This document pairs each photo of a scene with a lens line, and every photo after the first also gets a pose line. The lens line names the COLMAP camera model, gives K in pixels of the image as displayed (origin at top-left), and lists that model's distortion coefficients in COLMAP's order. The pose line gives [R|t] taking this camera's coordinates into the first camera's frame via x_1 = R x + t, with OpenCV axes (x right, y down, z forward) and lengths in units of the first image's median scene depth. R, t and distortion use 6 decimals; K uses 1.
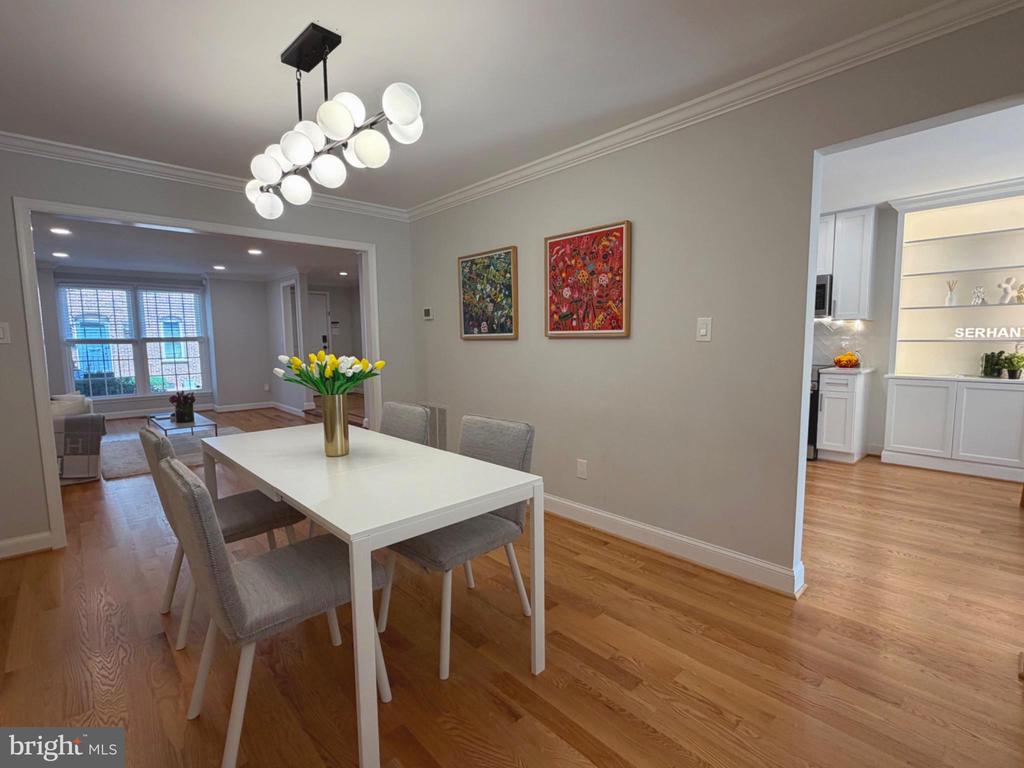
lens RADIAL K [[477.4, 0, 513.2], [0, 477.4, 384.5], [0, 0, 1]] dist [0.001508, 0.000114]
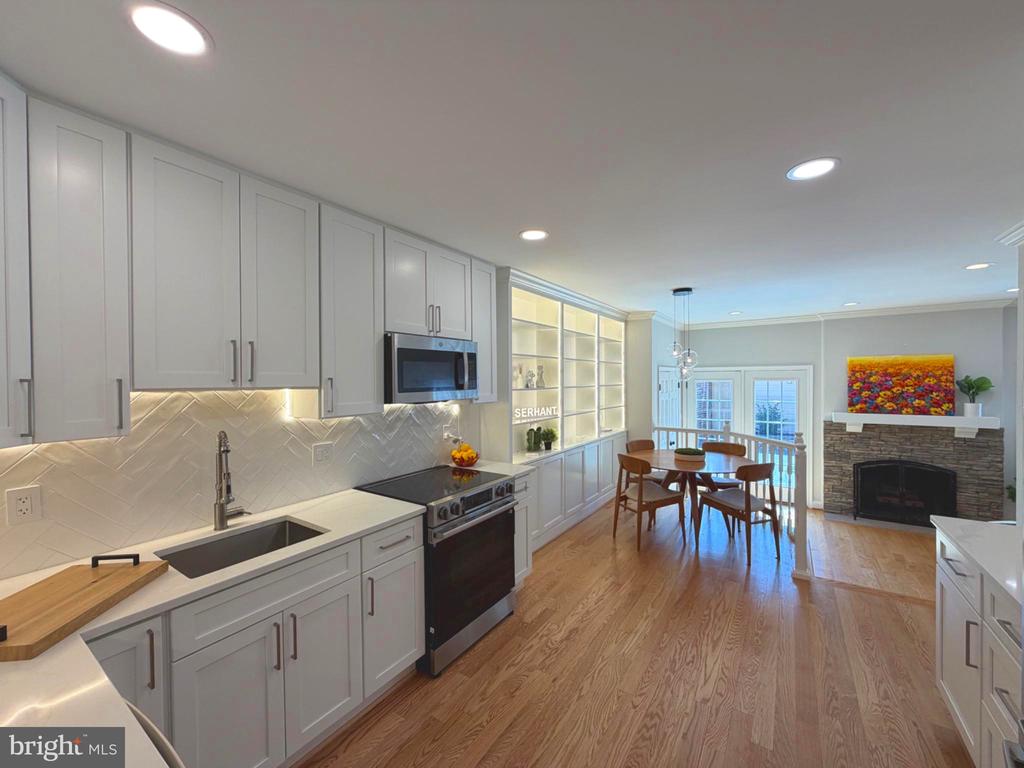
lens RADIAL K [[411.4, 0, 514.6], [0, 411.4, 381.7], [0, 0, 1]] dist [-0.002148, -0.000133]
pose [[-0.209825, 0.005865, 0.977721, 0.053720], [0.108975, 0.993892, 0.017425, -0.194768], [-0.971647, 0.110204, -0.209183, 1.202627]]
